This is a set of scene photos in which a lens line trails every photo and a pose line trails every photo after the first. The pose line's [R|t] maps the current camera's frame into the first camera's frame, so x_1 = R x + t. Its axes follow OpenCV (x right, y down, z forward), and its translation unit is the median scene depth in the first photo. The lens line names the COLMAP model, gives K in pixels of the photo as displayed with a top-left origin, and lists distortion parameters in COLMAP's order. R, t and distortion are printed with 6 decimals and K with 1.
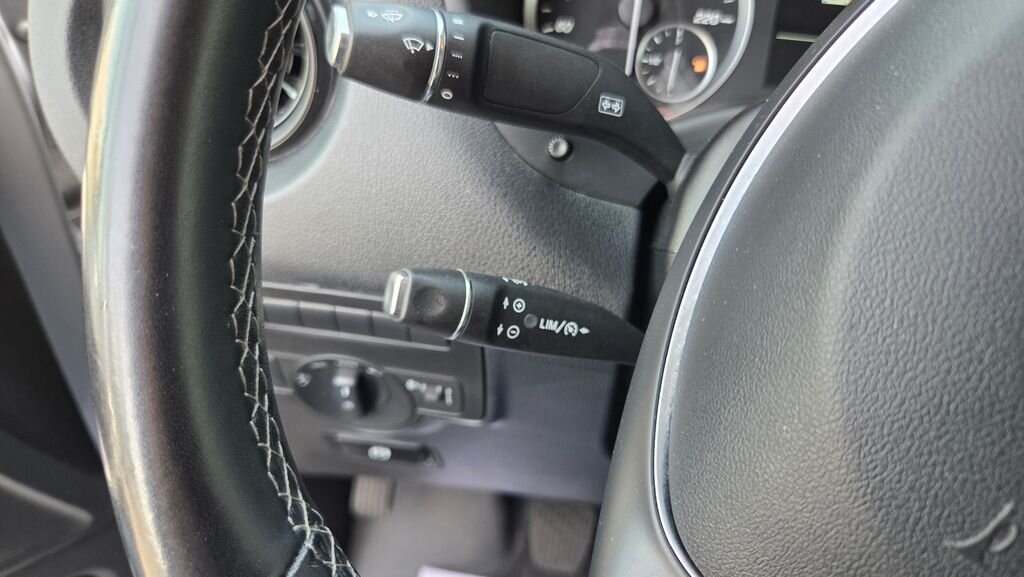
lens RADIAL K [[663.0, 0, 512.0], [0, 663.0, 288.5], [0, 0, 1]] dist [0.009529, -0.000205]
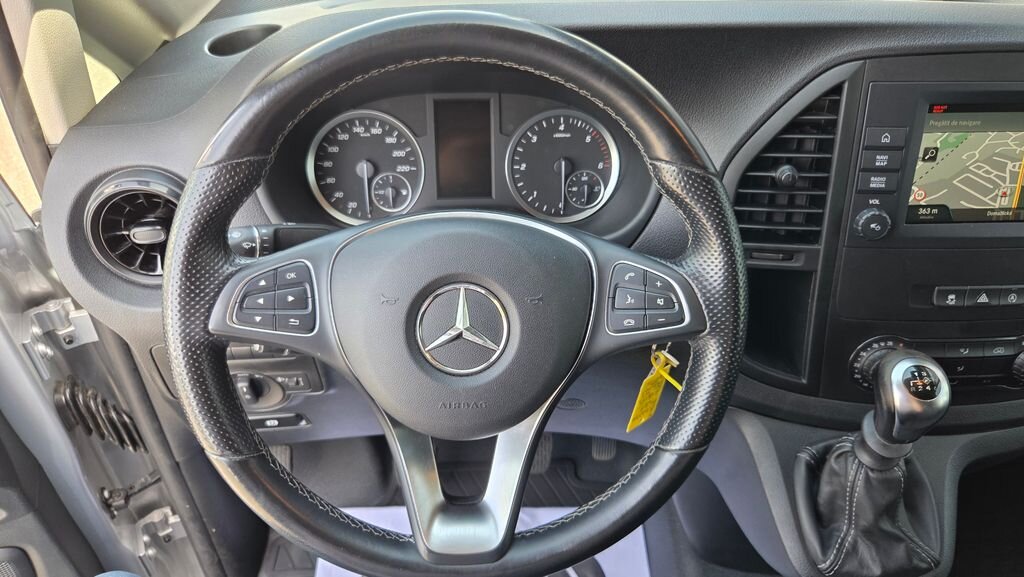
lens RADIAL K [[663.0, 0, 512.0], [0, 663.0, 288.5], [0, 0, 1]] dist [0.009529, -0.000205]
pose [[0.975876, -0.156880, 0.151839, 0.250543], [0.151177, 0.987317, 0.048474, -0.102677], [-0.157518, -0.024350, 0.987216, -0.973663]]
